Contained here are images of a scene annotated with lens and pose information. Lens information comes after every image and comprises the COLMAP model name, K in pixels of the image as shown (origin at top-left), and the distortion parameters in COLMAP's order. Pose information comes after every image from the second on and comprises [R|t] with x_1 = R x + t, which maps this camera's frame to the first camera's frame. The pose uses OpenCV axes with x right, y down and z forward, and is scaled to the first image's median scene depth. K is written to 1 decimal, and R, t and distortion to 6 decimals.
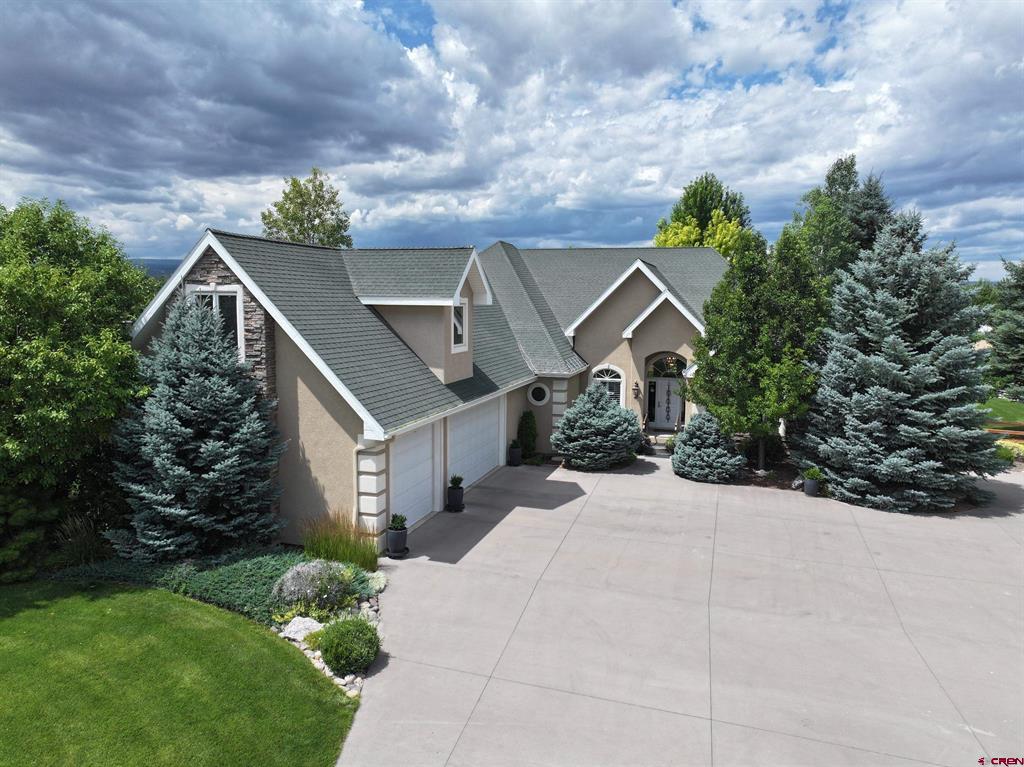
lens RADIAL K [[725.7, 0, 512.0], [0, 725.7, 383.5], [0, 0, 1]] dist [-0.007210, 0.024099]
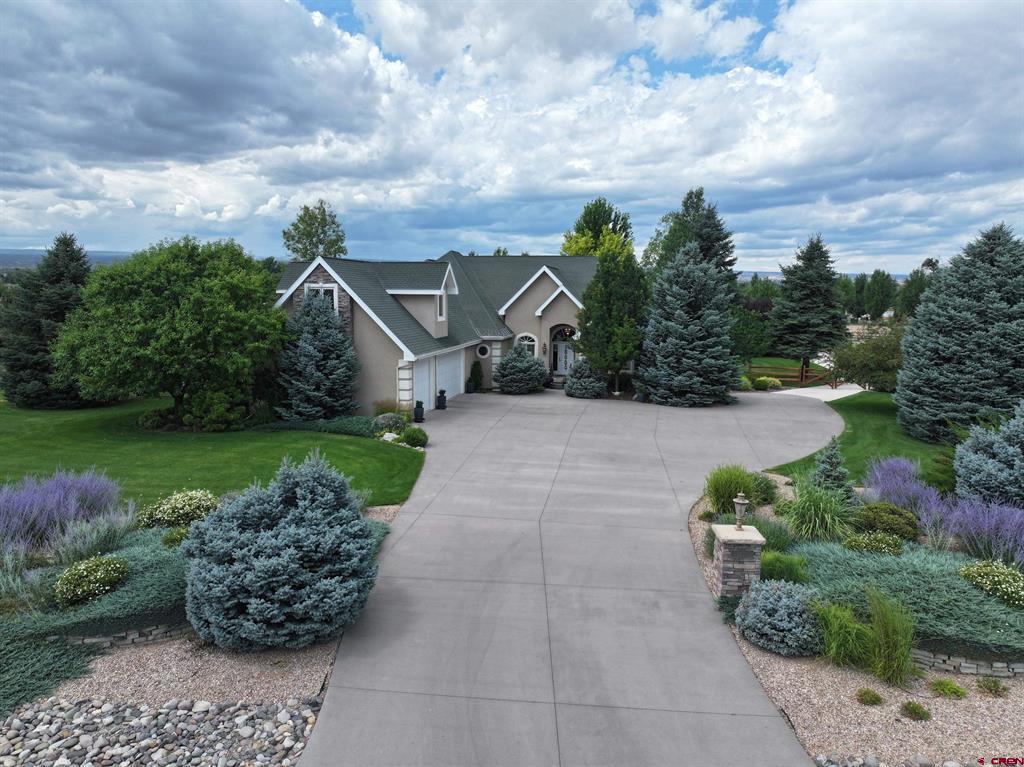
lens RADIAL K [[725.7, 0, 512.0], [0, 725.7, 383.5], [0, 0, 1]] dist [-0.007210, 0.024099]
pose [[0.994654, -0.015144, 0.102149, -0.077808], [0.014069, 0.999838, 0.011229, 0.084681], [-0.102303, -0.009732, 0.994706, -0.716847]]
